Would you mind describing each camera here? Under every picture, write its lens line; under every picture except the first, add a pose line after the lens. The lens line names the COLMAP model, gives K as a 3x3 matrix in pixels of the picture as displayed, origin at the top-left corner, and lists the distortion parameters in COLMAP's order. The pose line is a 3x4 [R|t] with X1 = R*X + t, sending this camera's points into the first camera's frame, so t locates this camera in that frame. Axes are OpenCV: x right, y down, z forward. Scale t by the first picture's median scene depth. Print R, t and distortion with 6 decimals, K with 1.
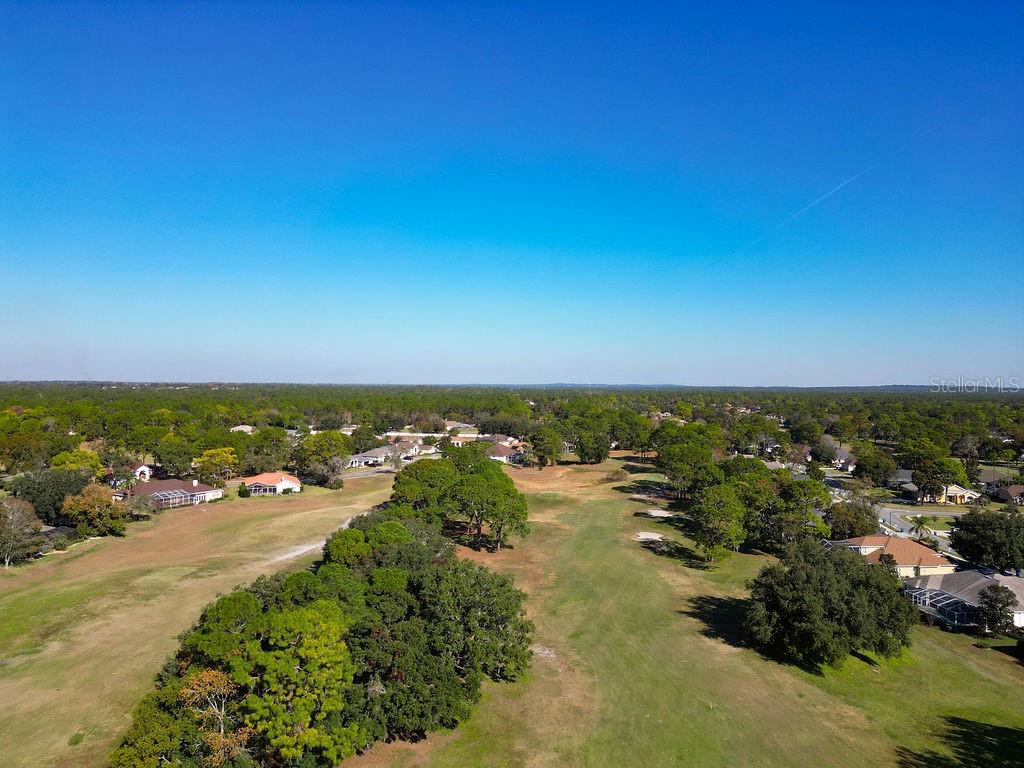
lens RADIAL K [[716.5, 0, 515.8], [0, 716.5, 385.2], [0, 0, 1]] dist [0.077262, -0.071358]
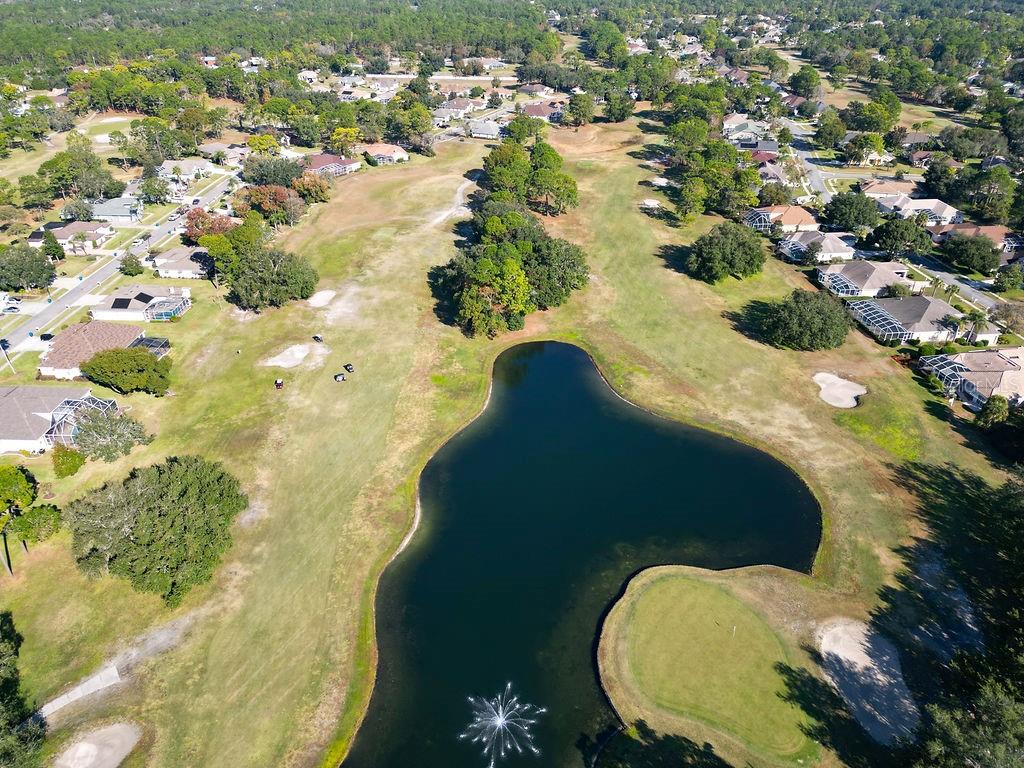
lens RADIAL K [[718.1, 0, 515.9], [0, 718.1, 387.7], [0, 0, 1]] dist [0.073117, -0.067750]
pose [[0.999847, 0.002375, -0.017326, -0.066412], [0.006781, 0.860593, 0.509249, -0.197503], [0.016120, -0.509289, 0.860445, -0.458996]]
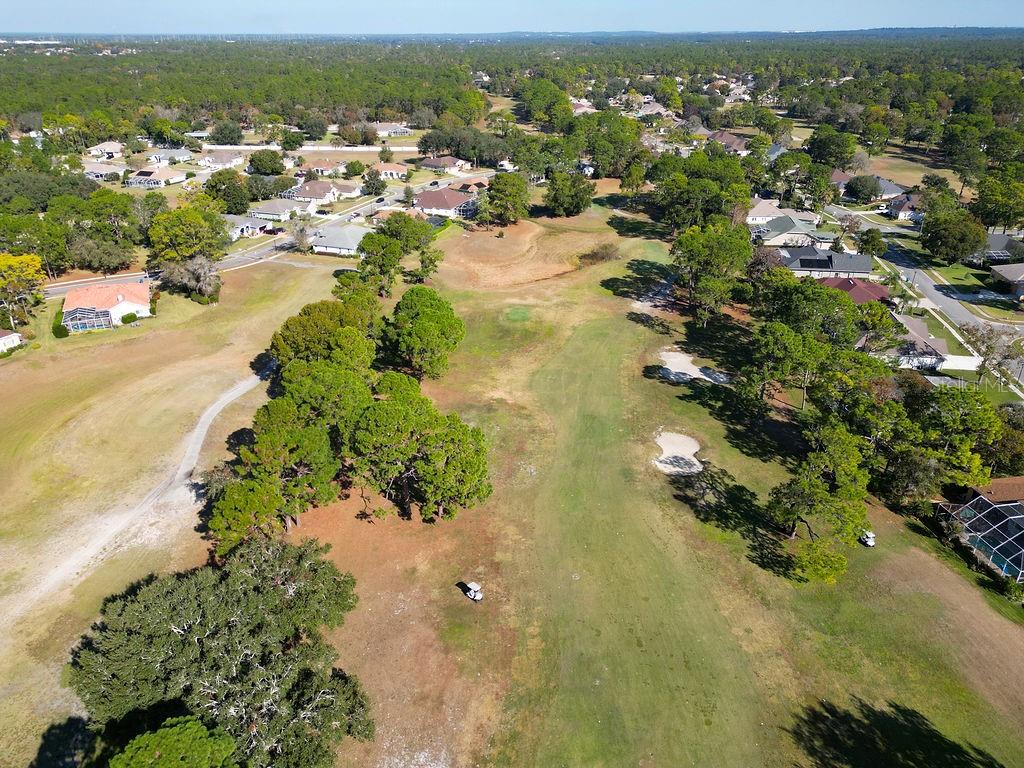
lens RADIAL K [[716.5, 0, 515.8], [0, 716.5, 385.2], [0, 0, 1]] dist [0.077262, -0.071358]
pose [[0.998027, -0.039344, 0.048922, 0.009737], [0.014036, 0.899373, 0.436956, -0.093393], [-0.061191, -0.435407, 0.898152, 0.350334]]
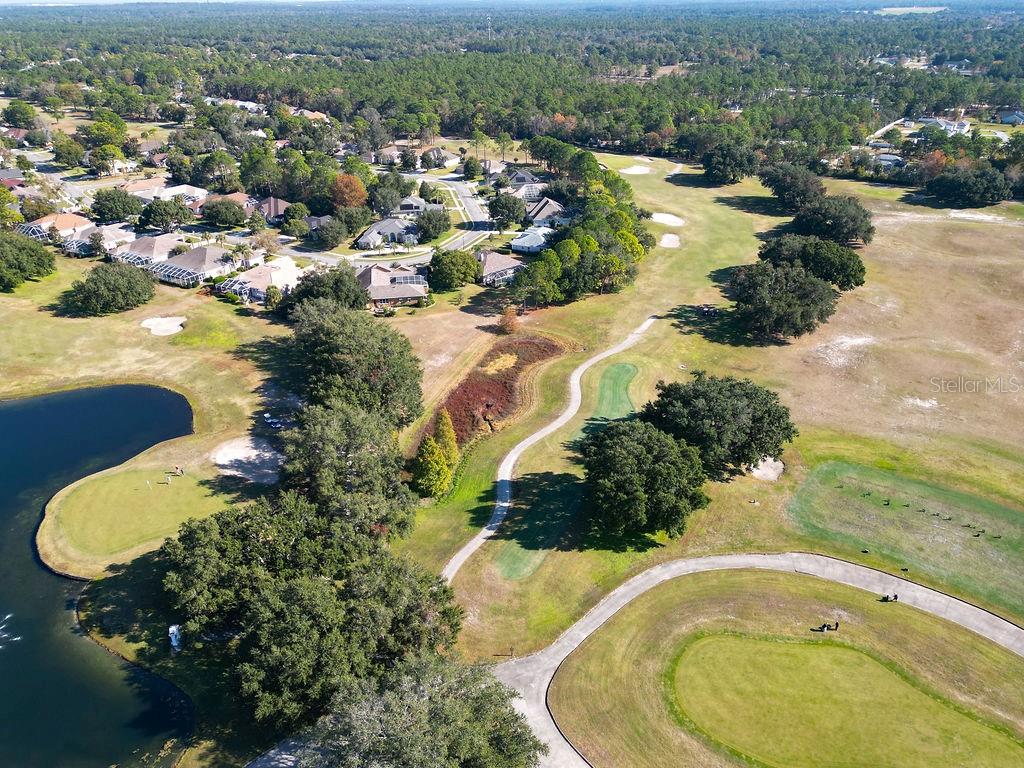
lens RADIAL K [[716.5, 0, 515.8], [0, 716.5, 385.2], [0, 0, 1]] dist [0.077262, -0.071358]
pose [[0.620324, -0.385051, 0.683326, -0.118100], [0.019589, 0.878539, 0.477270, -0.170687], [-0.784101, -0.282676, 0.552521, -0.656513]]
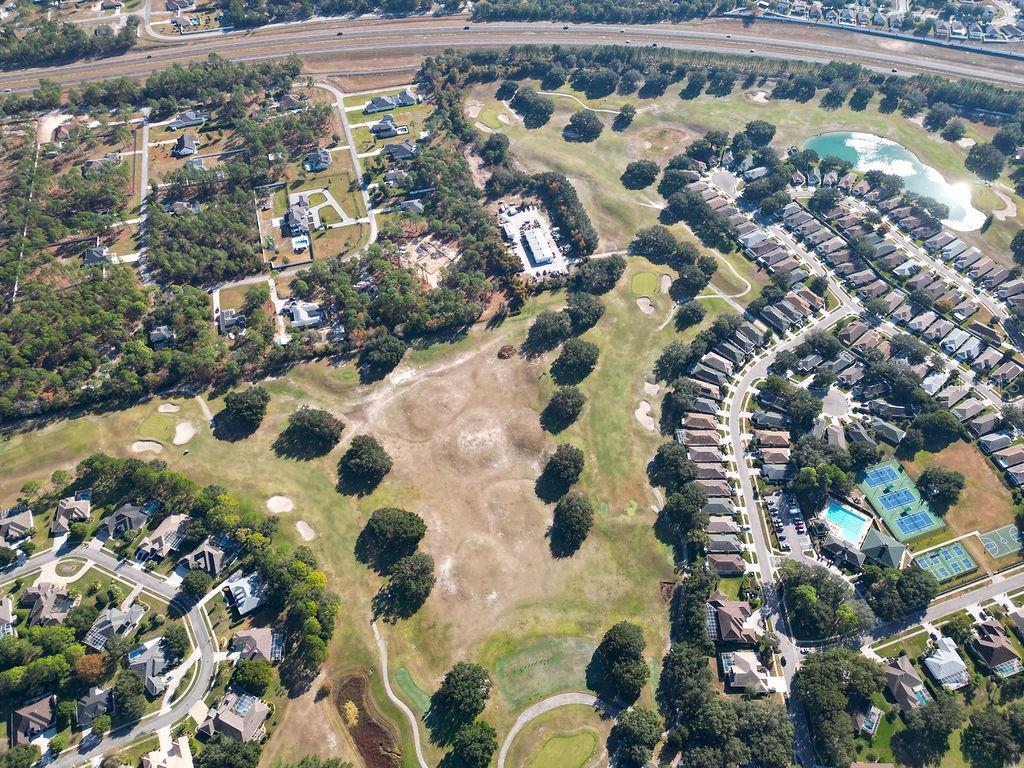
lens RADIAL K [[716.5, 0, 515.8], [0, 716.5, 385.2], [0, 0, 1]] dist [0.077262, -0.071358]
pose [[-0.286754, -0.774908, 0.563284, -0.047717], [0.004754, 0.586818, 0.809705, -1.569248], [-0.957992, 0.234864, -0.164589, -0.468889]]
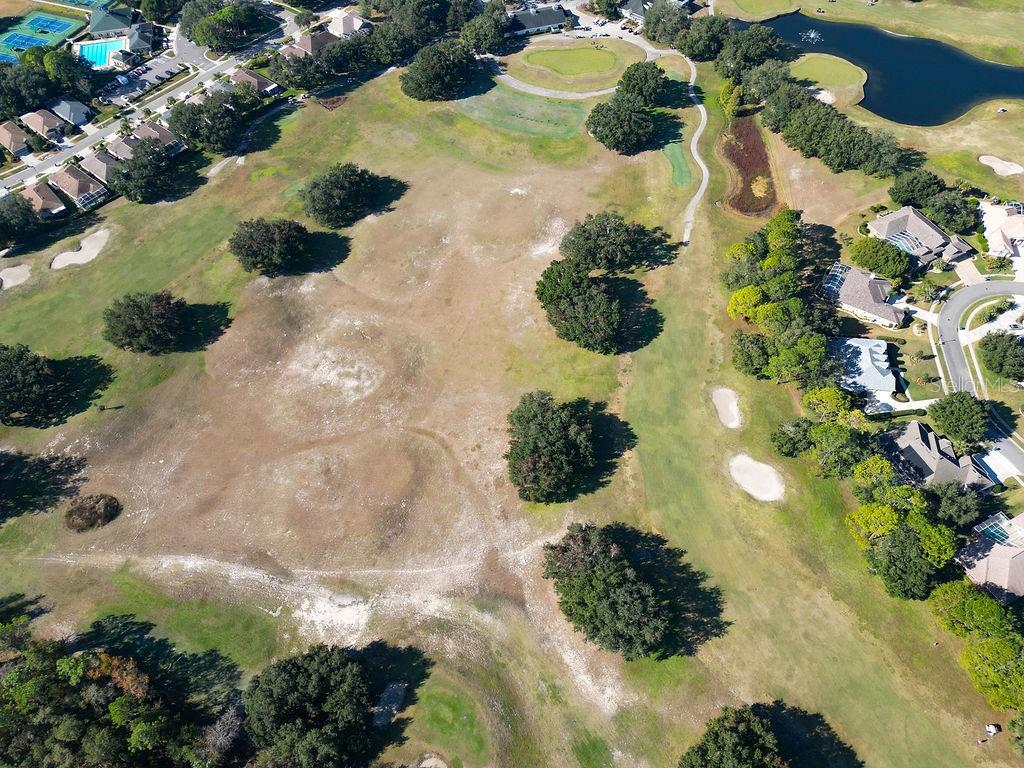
lens RADIAL K [[716.5, 0, 515.8], [0, 716.5, 385.2], [0, 0, 1]] dist [0.077262, -0.071358]
pose [[-0.376432, 0.746665, -0.548443, 1.470145], [0.008020, 0.594592, 0.803988, -0.604873], [0.926410, 0.298248, -0.229812, -0.213570]]
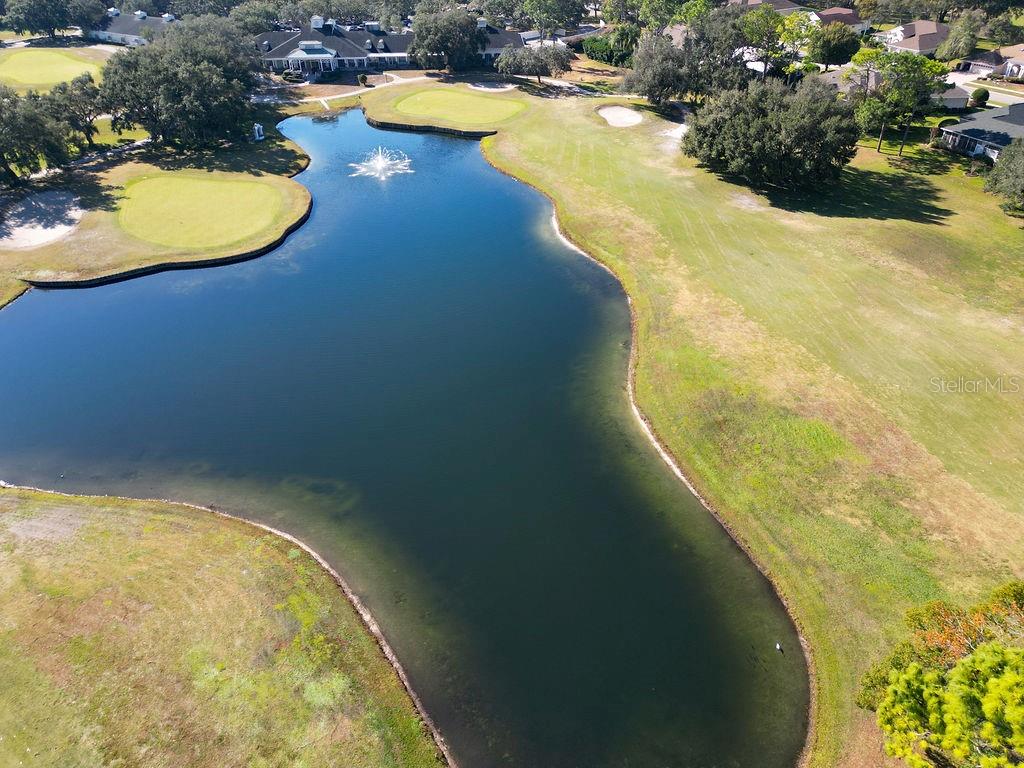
lens RADIAL K [[716.5, 0, 515.8], [0, 716.5, 385.2], [0, 0, 1]] dist [0.077262, -0.071358]
pose [[-0.929515, 0.207925, -0.304581, 0.018935], [-0.004524, 0.819413, 0.573186, -0.004368], [0.368757, 0.534162, -0.760716, 0.300544]]
